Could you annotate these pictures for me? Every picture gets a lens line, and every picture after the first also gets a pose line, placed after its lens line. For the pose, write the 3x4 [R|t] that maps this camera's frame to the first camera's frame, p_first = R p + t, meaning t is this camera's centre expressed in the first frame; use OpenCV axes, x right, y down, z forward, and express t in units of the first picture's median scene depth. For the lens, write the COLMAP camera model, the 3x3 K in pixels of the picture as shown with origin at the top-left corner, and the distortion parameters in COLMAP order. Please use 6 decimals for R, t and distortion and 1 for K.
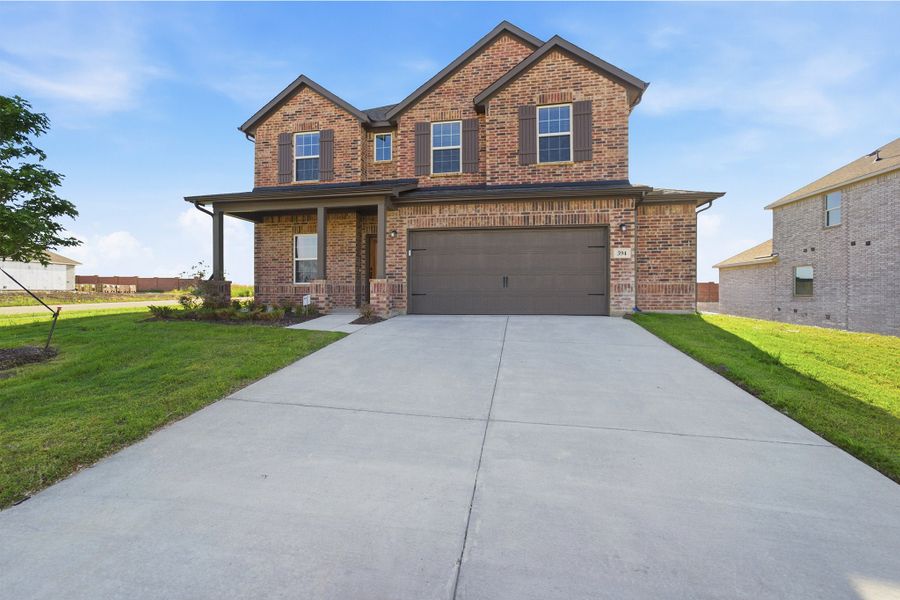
lens RADIAL K [[371.8, 0, 446.9], [0, 371.8, 294.2], [0, 0, 1]] dist [-0.015080, 0.006554]
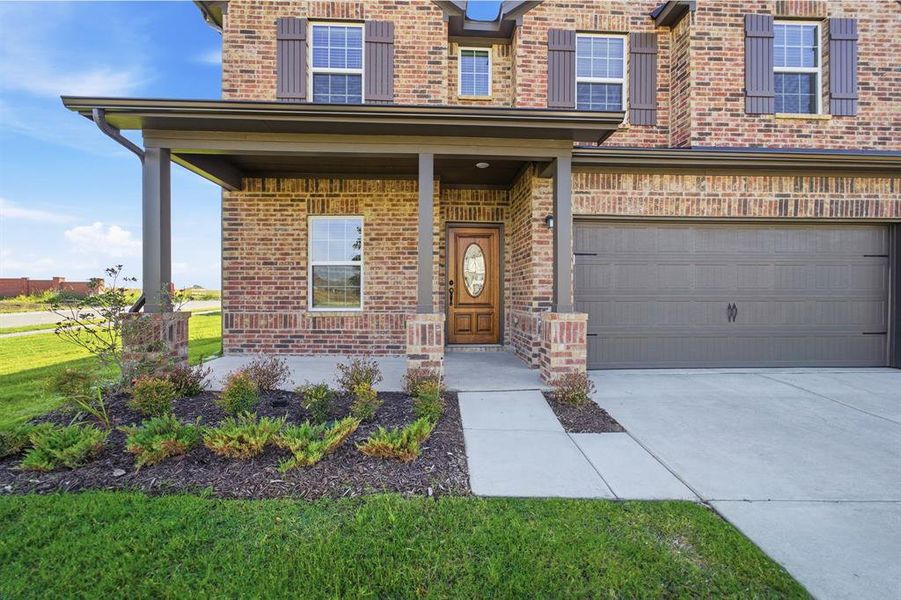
lens RADIAL K [[372.2, 0, 446.8], [0, 372.2, 296.6], [0, 0, 1]] dist [-0.015080, 0.006554]
pose [[0.974932, -0.000031, 0.222504, -0.399567], [-0.001427, 0.999979, 0.006393, -0.060117], [-0.222500, -0.006550, 0.974911, 0.524869]]
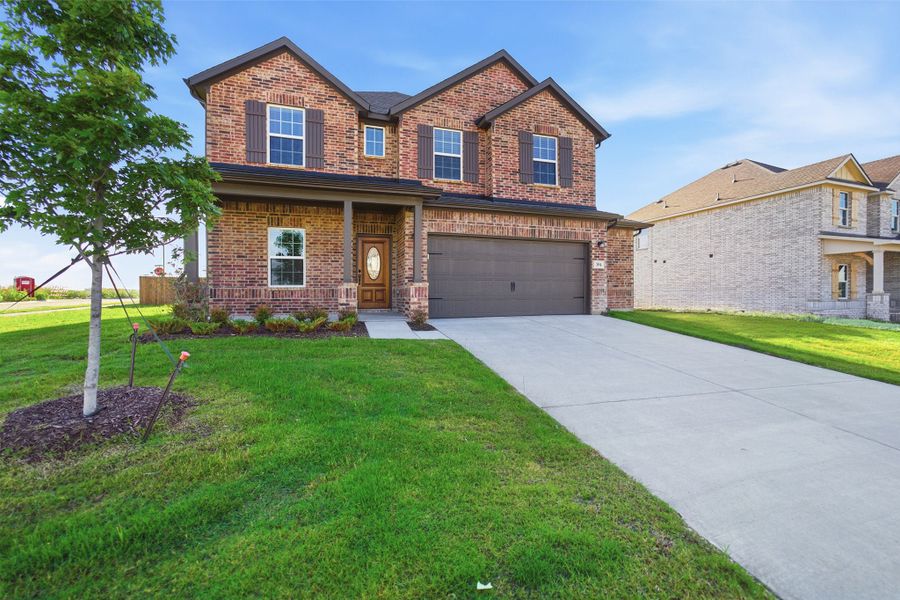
lens RADIAL K [[371.8, 0, 451.5], [0, 371.8, 297.1], [0, 0, 1]] dist [-0.015080, 0.006554]
pose [[0.886136, -0.006773, 0.463375, -0.509785], [0.006550, 0.999976, 0.002092, -0.005123], [-0.463378, 0.001181, 0.886160, 0.097552]]
